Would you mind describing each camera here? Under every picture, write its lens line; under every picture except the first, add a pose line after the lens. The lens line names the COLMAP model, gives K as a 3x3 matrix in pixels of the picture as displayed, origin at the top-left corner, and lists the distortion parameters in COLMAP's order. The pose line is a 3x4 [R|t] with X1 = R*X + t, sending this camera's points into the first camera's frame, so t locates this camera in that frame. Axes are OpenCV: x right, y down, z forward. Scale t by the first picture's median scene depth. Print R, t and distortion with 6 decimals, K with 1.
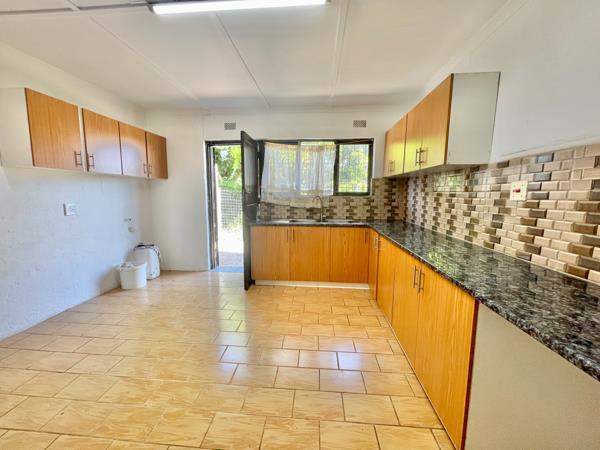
lens RADIAL K [[243.5, 0, 294.0], [0, 243.5, 226.0], [0, 0, 1]] dist [0.000560, -0.000628]
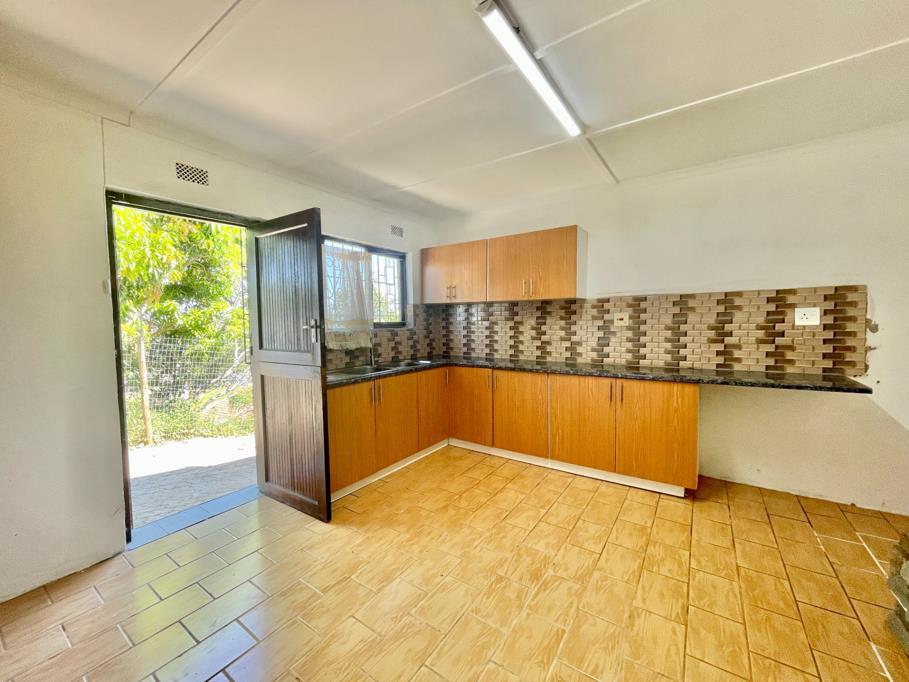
lens RADIAL K [[368.8, 0, 455.2], [0, 368.8, 342.3], [0, 0, 1]] dist [0.000560, -0.000628]
pose [[0.491026, -0.061546, 0.868968, -1.067088], [0.131869, 0.991258, -0.004307, -0.092026], [-0.861106, 0.116705, 0.494850, 0.551825]]
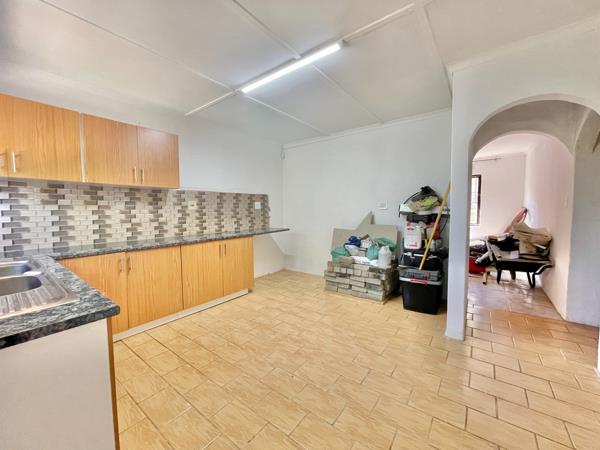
lens RADIAL K [[243.5, 0, 293.7], [0, 243.5, 226.4], [0, 0, 1]] dist [0.000560, -0.000628]
pose [[-0.840649, -0.043831, 0.539803, -0.783859], [0.071767, 0.978914, 0.191251, -0.225852], [-0.536804, 0.199516, -0.819778, 1.696216]]
